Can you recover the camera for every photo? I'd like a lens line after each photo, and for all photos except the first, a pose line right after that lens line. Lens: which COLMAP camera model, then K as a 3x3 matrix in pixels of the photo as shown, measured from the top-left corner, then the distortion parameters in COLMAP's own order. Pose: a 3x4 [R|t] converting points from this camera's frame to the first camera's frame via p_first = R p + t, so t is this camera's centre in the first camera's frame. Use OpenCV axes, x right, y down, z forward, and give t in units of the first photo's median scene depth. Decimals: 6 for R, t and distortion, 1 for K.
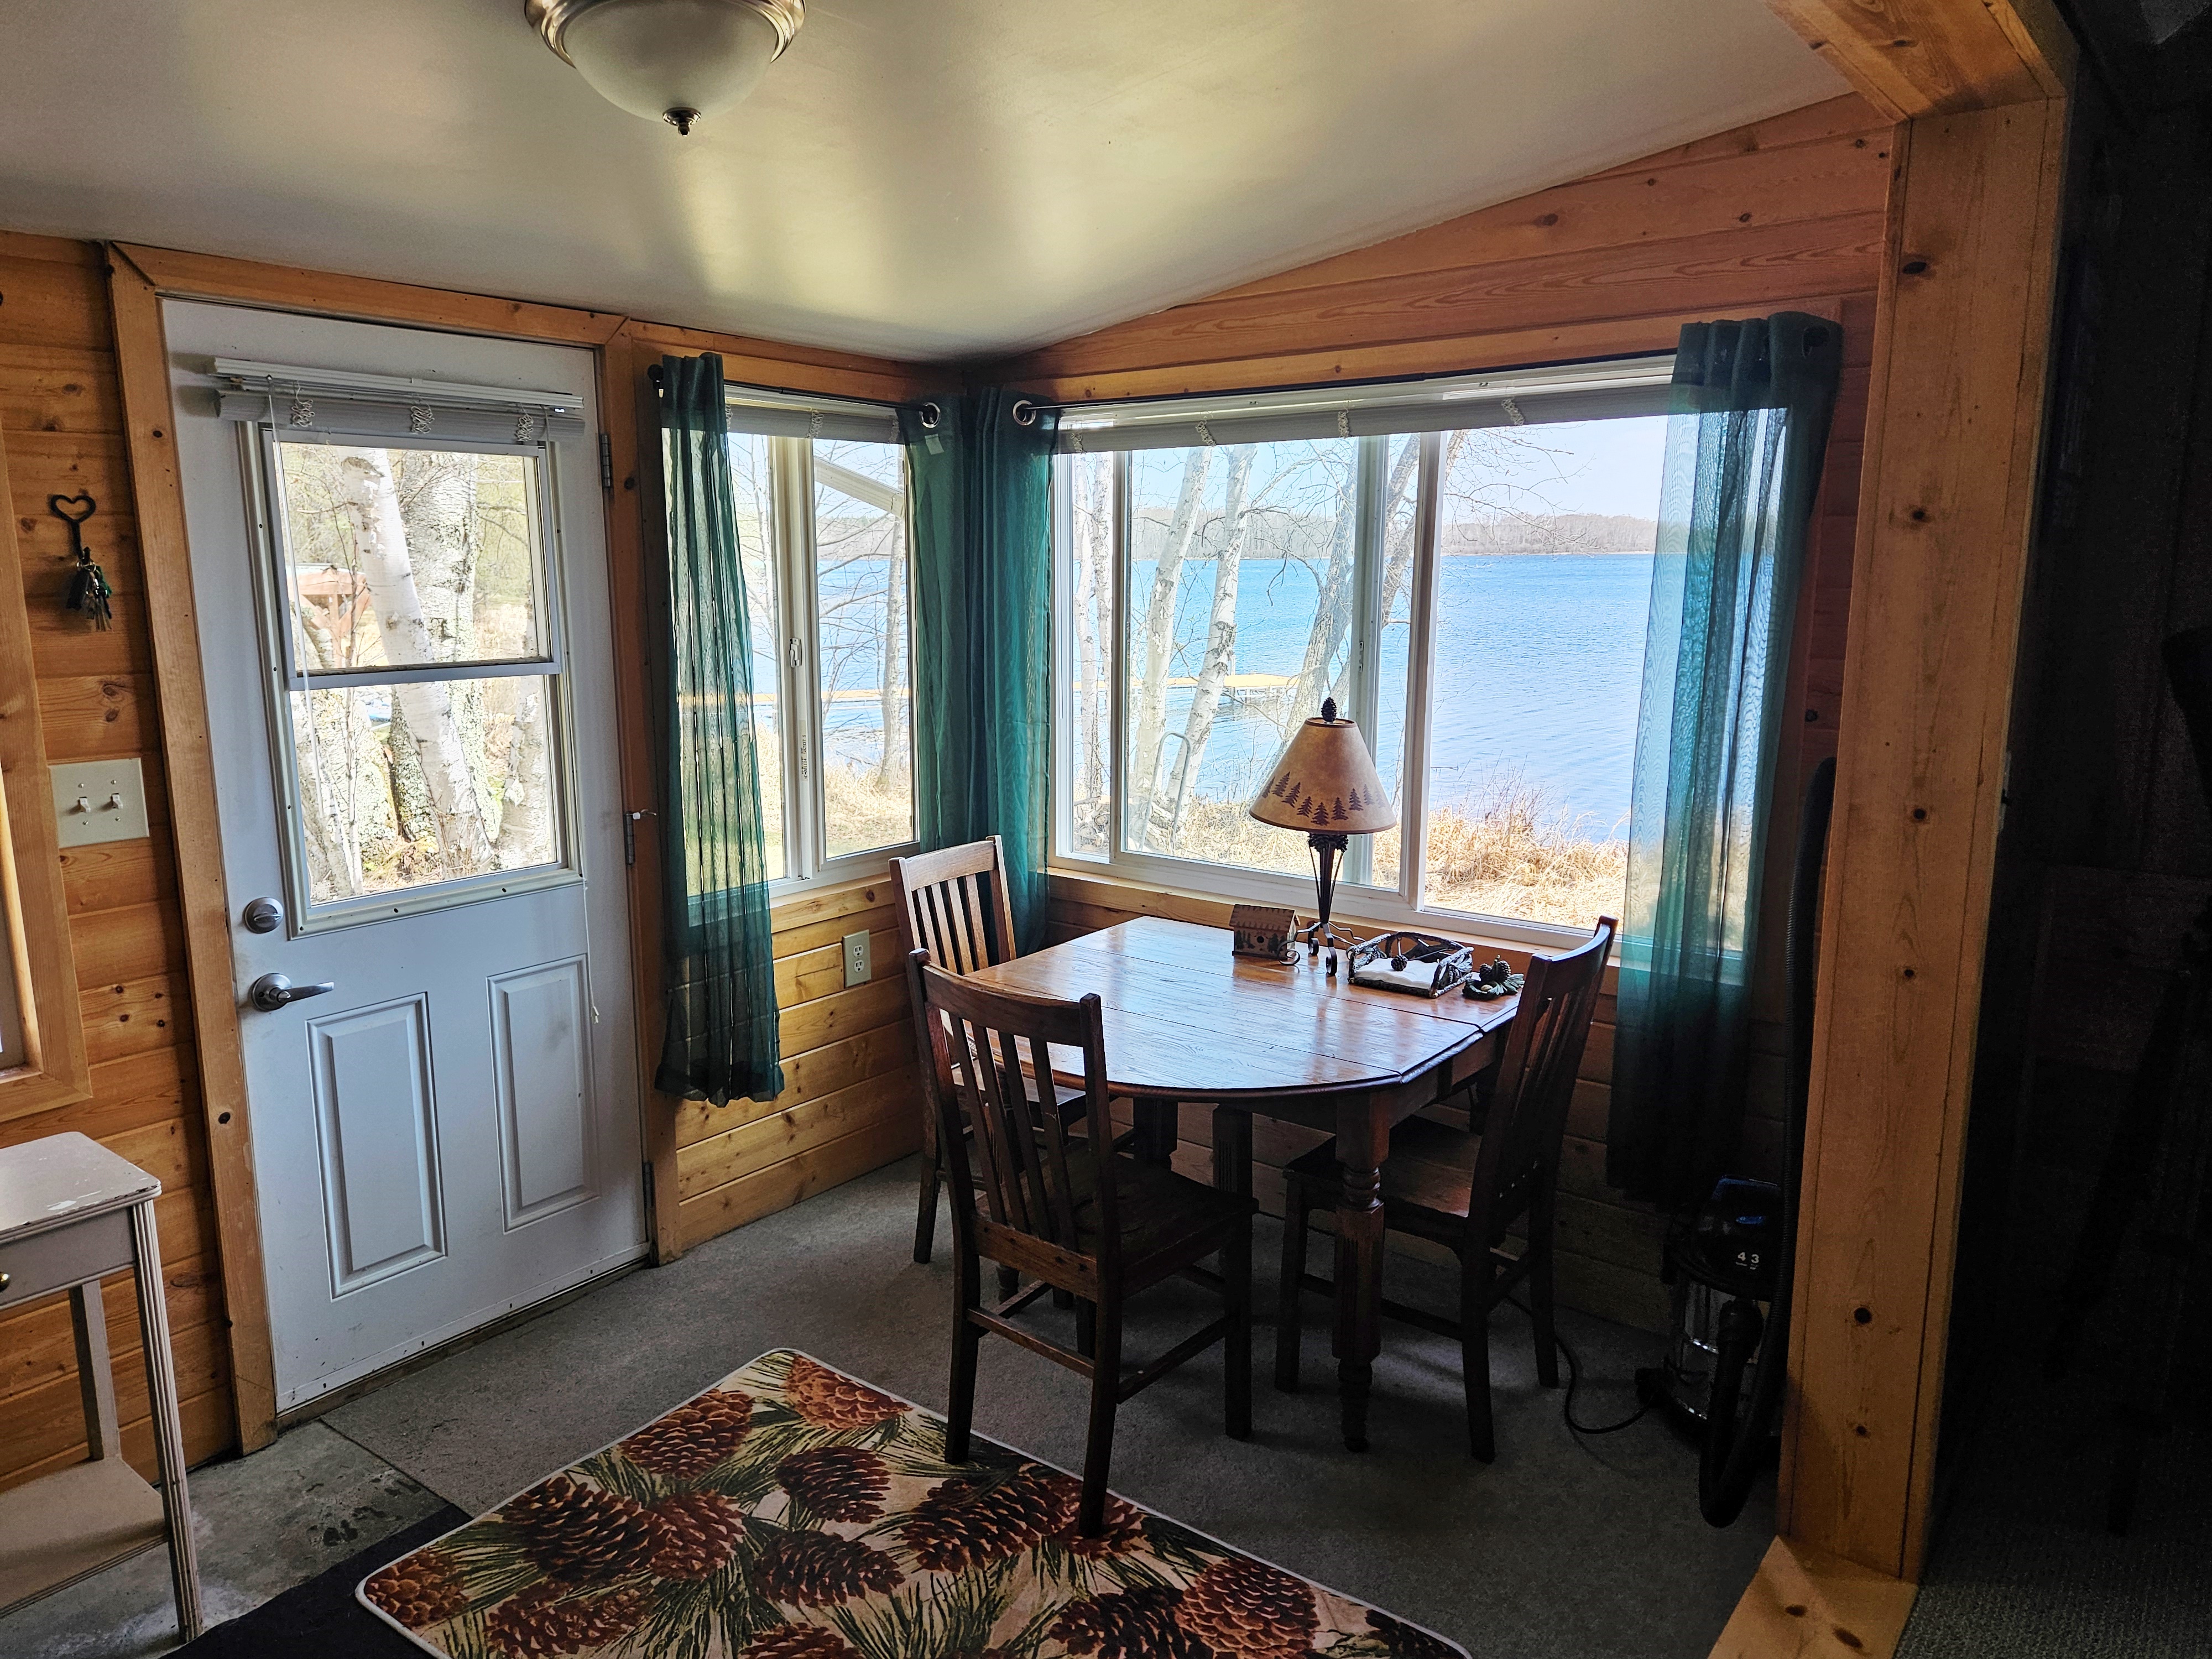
lens RADIAL K [[1519.1, 0, 1091.1], [0, 1519.1, 833.0], [0, 0, 1]] dist [0.077072, -0.062961]
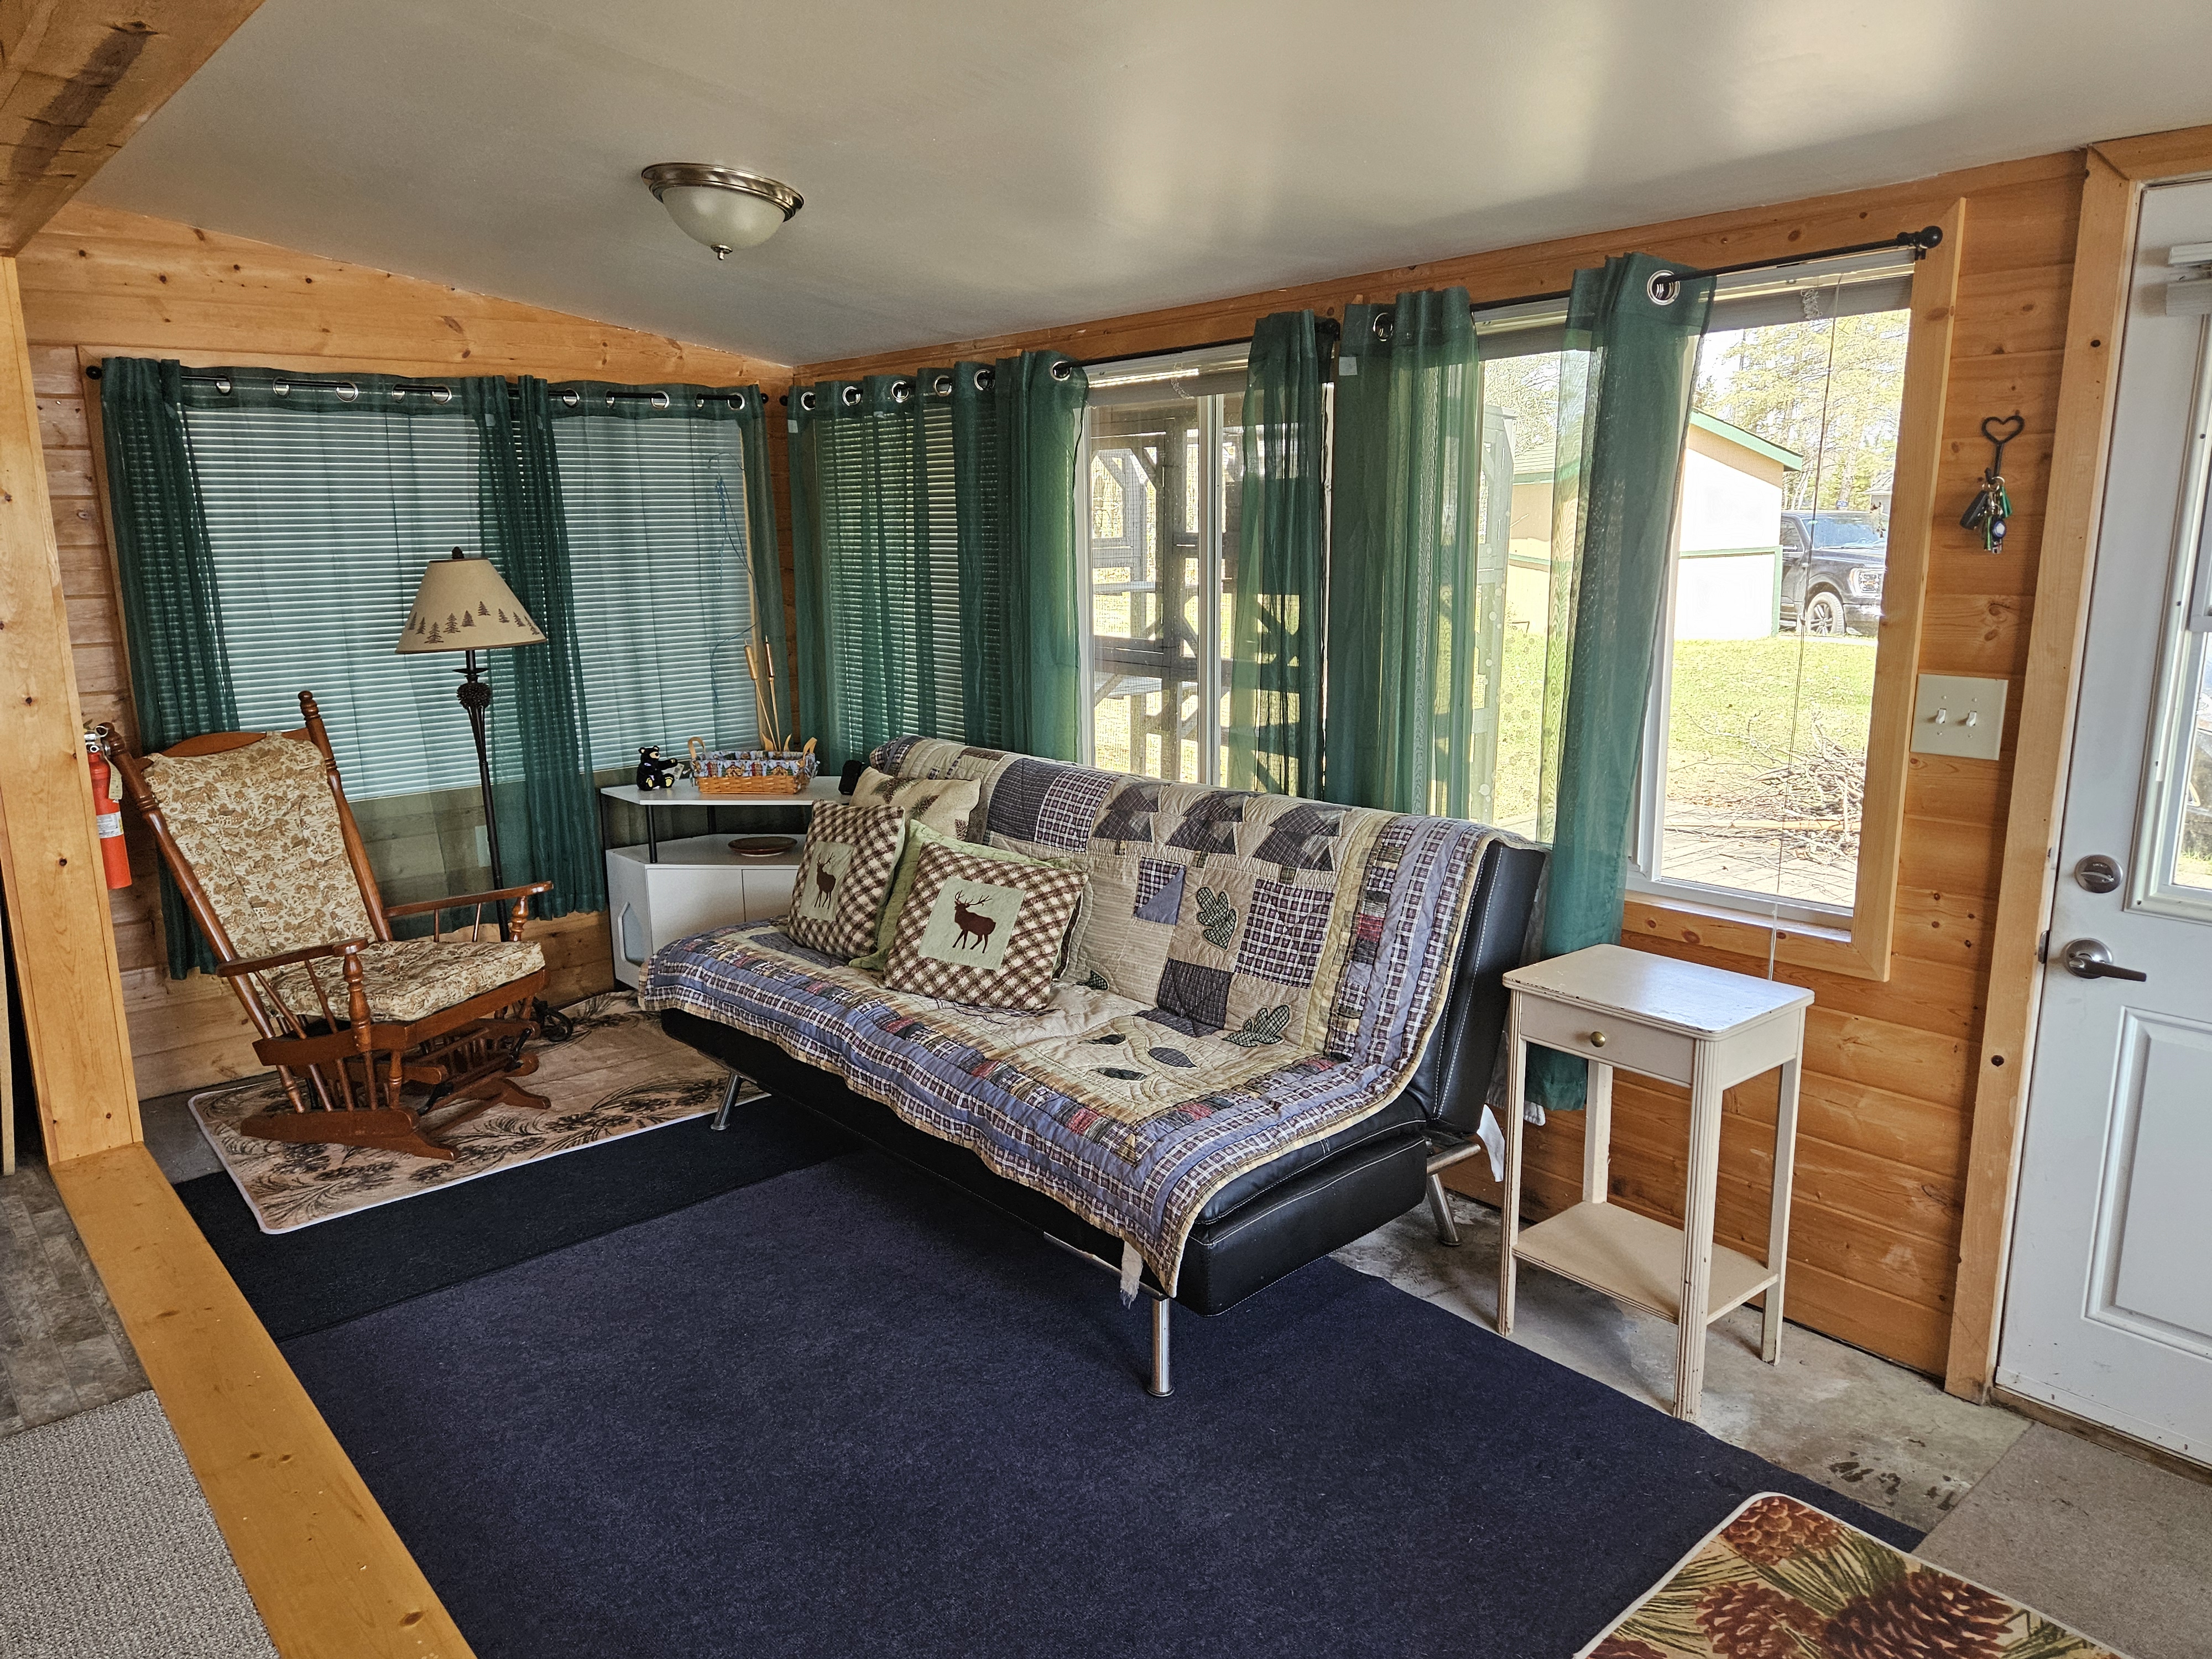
lens RADIAL K [[1519.1, 0, 1069.4], [0, 1519.1, 842.7], [0, 0, 1]] dist [0.077072, -0.062961]
pose [[-0.211944, 0.216509, -0.952997, 0.426287], [-0.158691, 0.954584, 0.252162, -0.091645], [0.964312, 0.204676, -0.167960, 0.532582]]
